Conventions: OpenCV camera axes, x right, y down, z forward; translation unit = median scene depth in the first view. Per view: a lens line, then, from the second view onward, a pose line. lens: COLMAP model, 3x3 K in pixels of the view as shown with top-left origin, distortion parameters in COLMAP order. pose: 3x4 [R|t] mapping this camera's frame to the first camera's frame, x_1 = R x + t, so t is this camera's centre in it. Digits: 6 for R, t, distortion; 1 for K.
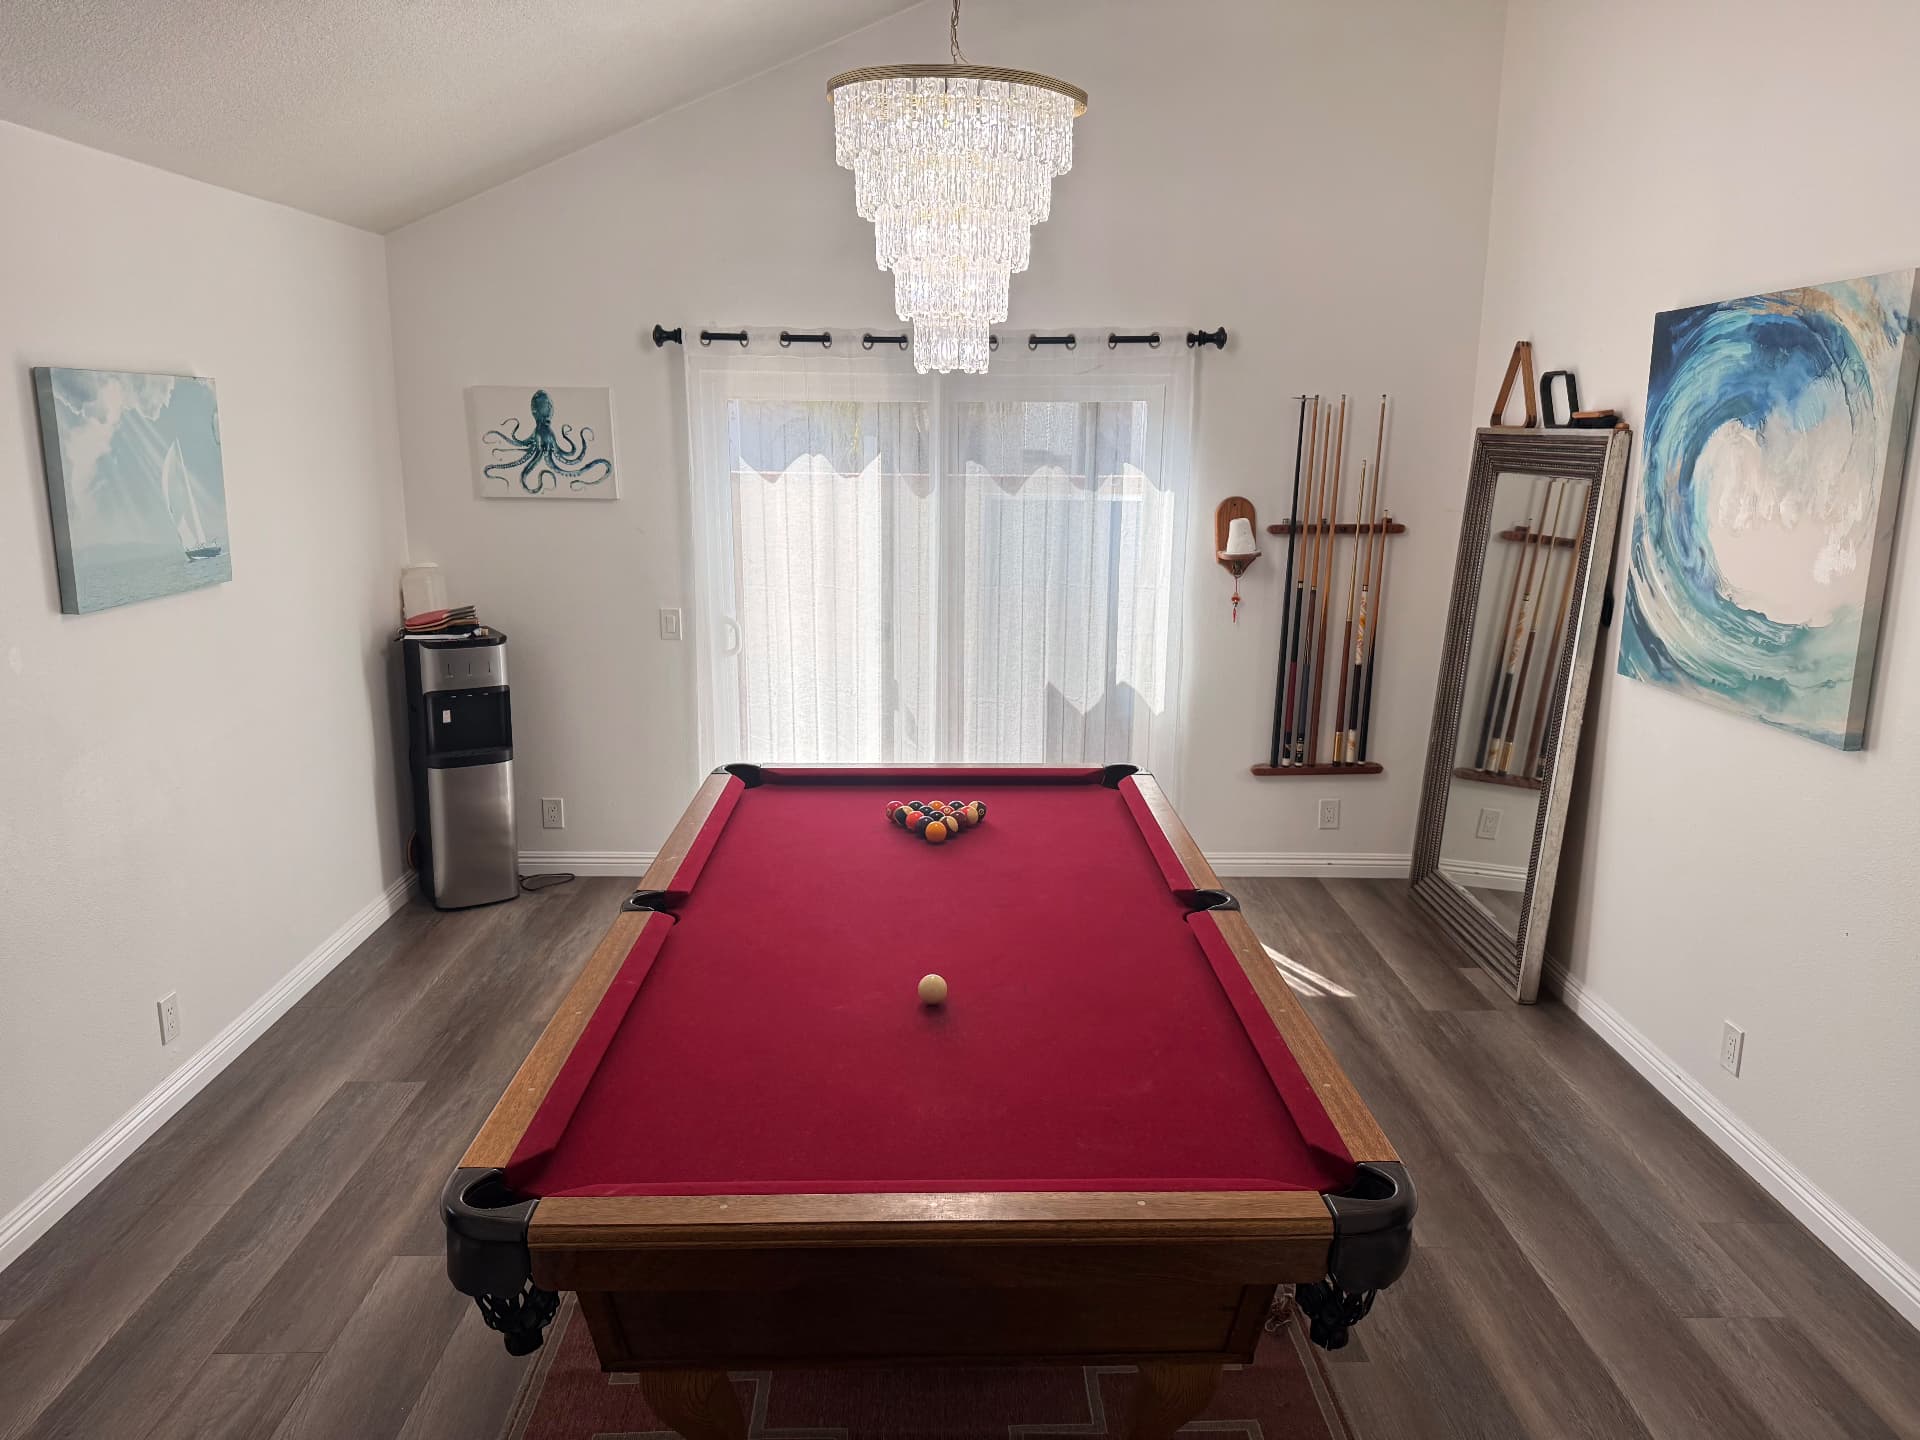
lens RADIAL K [[1360.3, 0, 960.0], [0, 1360.3, 720.0], [0, 0, 1]] dist [0.062422, -0.089258]
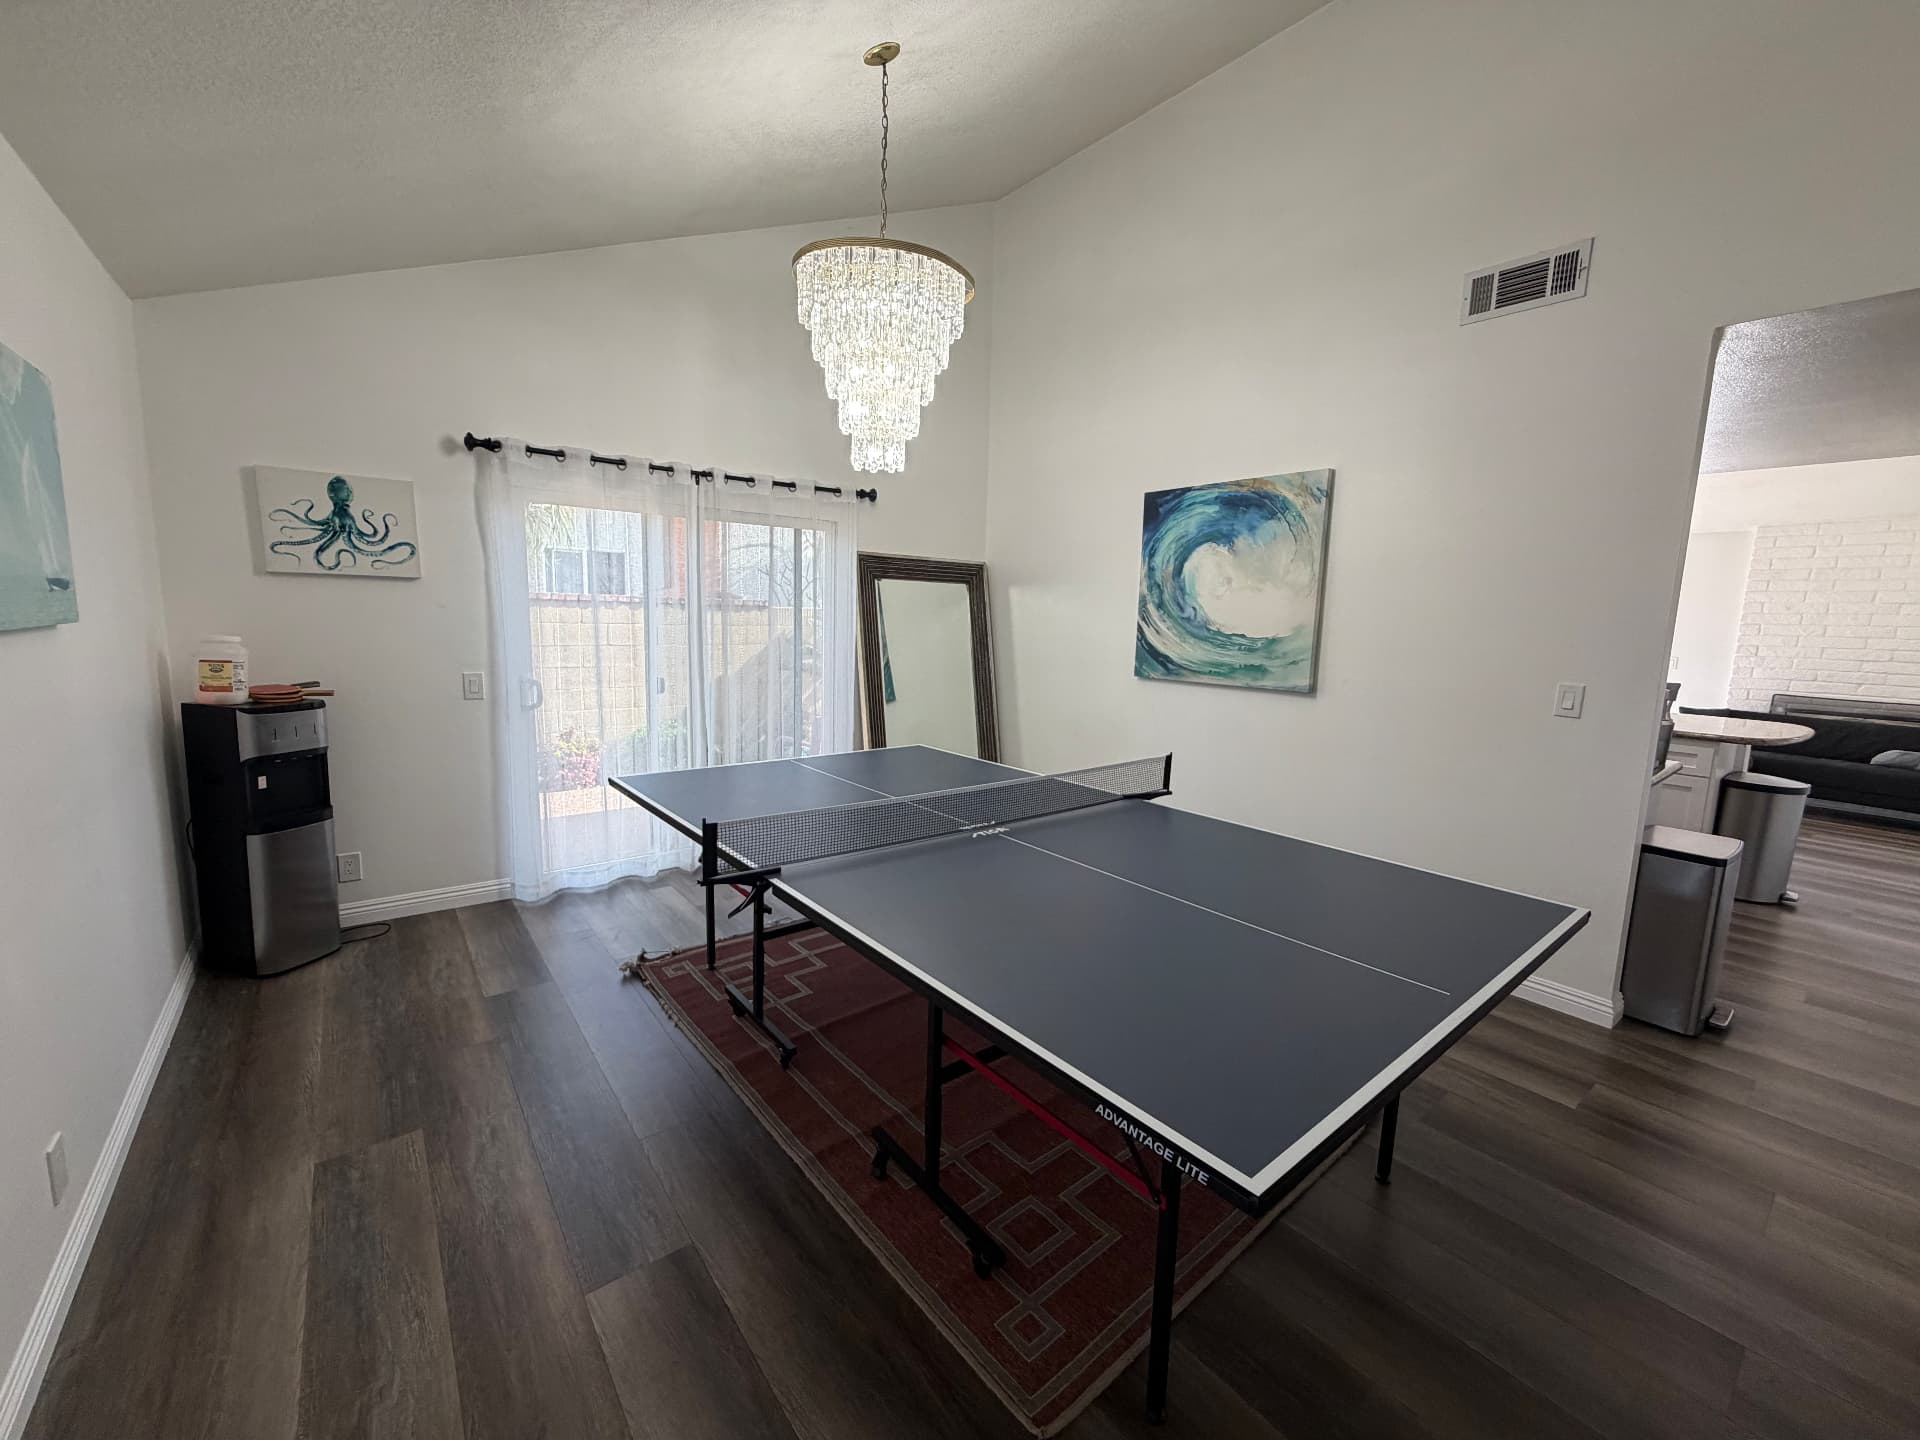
lens RADIAL K [[766.3, 0, 960.0], [0, 766.3, 720.0], [0, 0, 1]] dist [-0.001700, 0.000175]
pose [[0.787164, -0.072793, 0.612433, -0.402289], [0.107815, 0.993961, -0.020435, 0.024223], [-0.607247, 0.082116, 0.790258, 0.309666]]
